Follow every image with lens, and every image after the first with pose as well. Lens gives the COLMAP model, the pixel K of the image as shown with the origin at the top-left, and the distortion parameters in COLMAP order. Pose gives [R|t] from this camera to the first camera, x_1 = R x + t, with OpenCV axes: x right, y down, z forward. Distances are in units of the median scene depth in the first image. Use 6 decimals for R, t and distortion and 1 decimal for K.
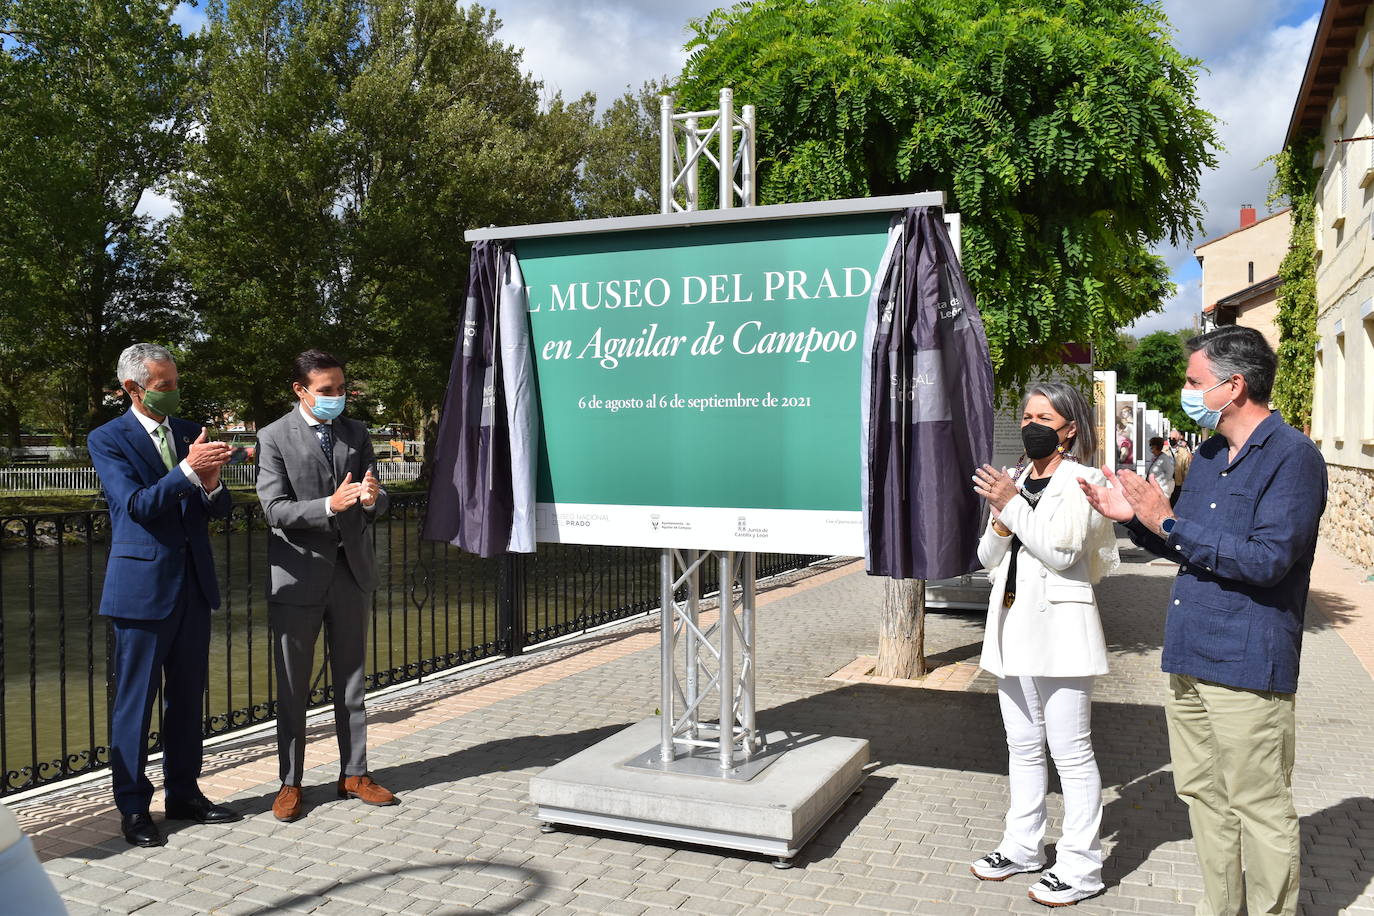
lens RADIAL K [[1162.5, 0, 687.0], [0, 1162.5, 458.0], [0, 0, 1]] dist [-0.087016, 0.008818]
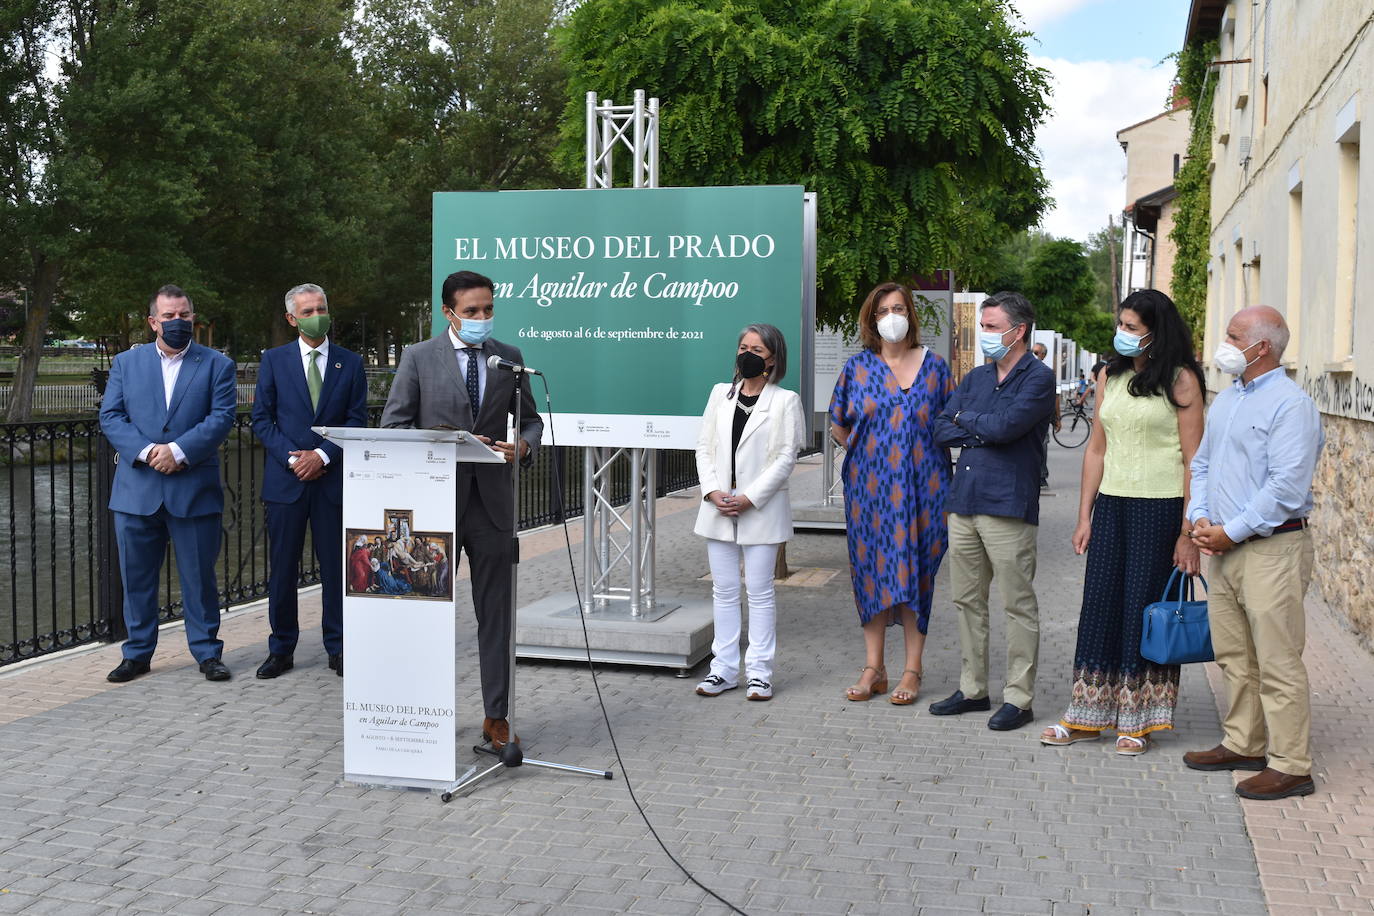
lens RADIAL K [[1512.1, 0, 687.0], [0, 1512.1, 458.0], [0, 0, 1]] dist [-0.069572, 0.015223]
pose [[0.990867, 0.000918, 0.134842, -0.066315], [-0.007592, 0.998770, 0.048991, 0.003433], [-0.134631, -0.049568, 0.989655, -0.328075]]
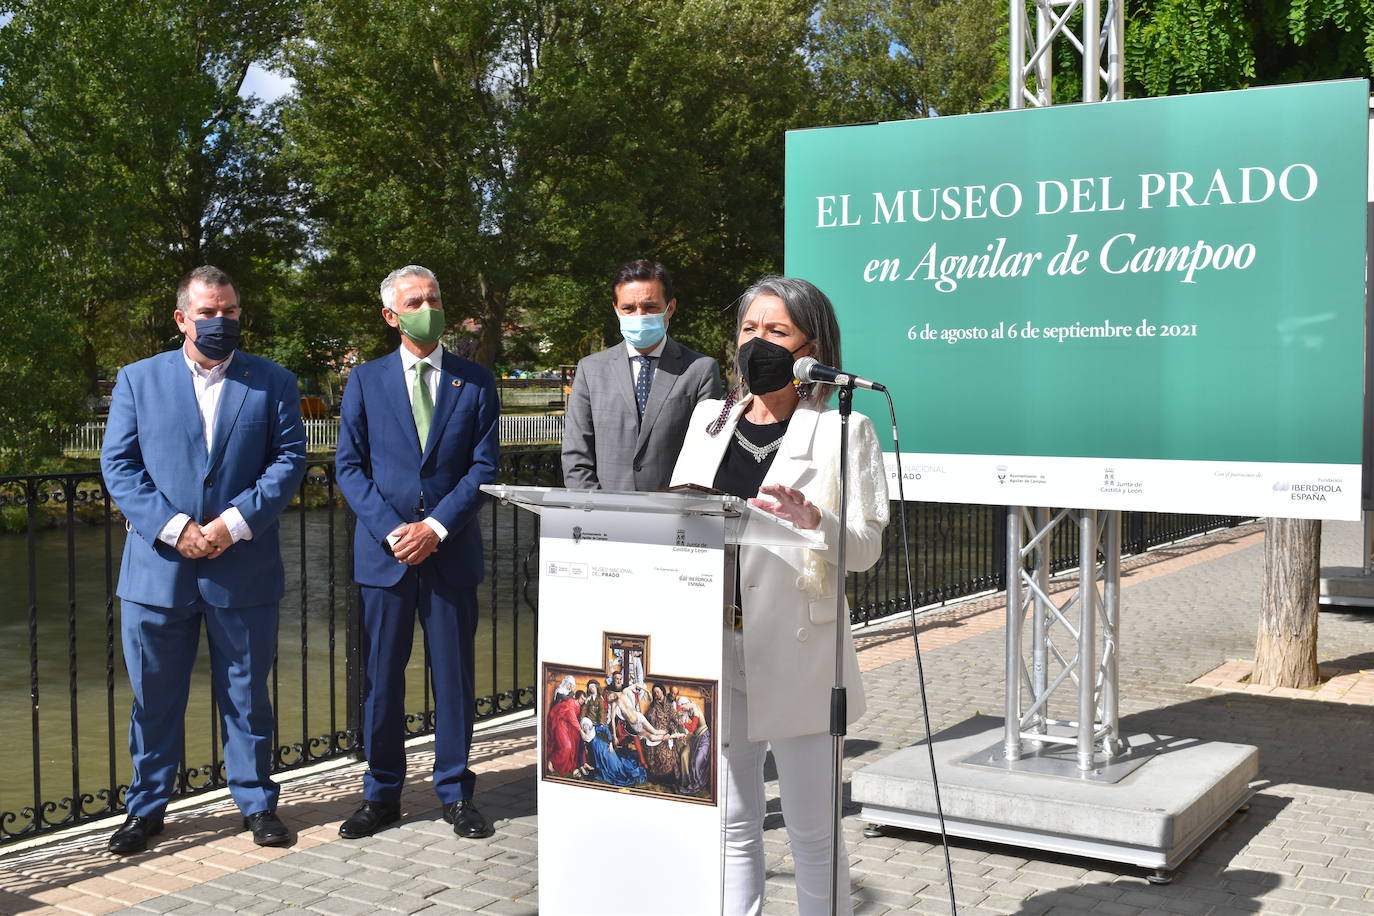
lens RADIAL K [[1580.9, 0, 687.0], [0, 1580.9, 458.0], [0, 0, 1]] dist [-0.068748, 0.043571]
pose [[0.986047, 0.006208, -0.166350, -0.030058], [-0.001341, 0.999568, 0.029353, 0.004803], [0.166461, -0.028720, 0.985630, -0.077979]]
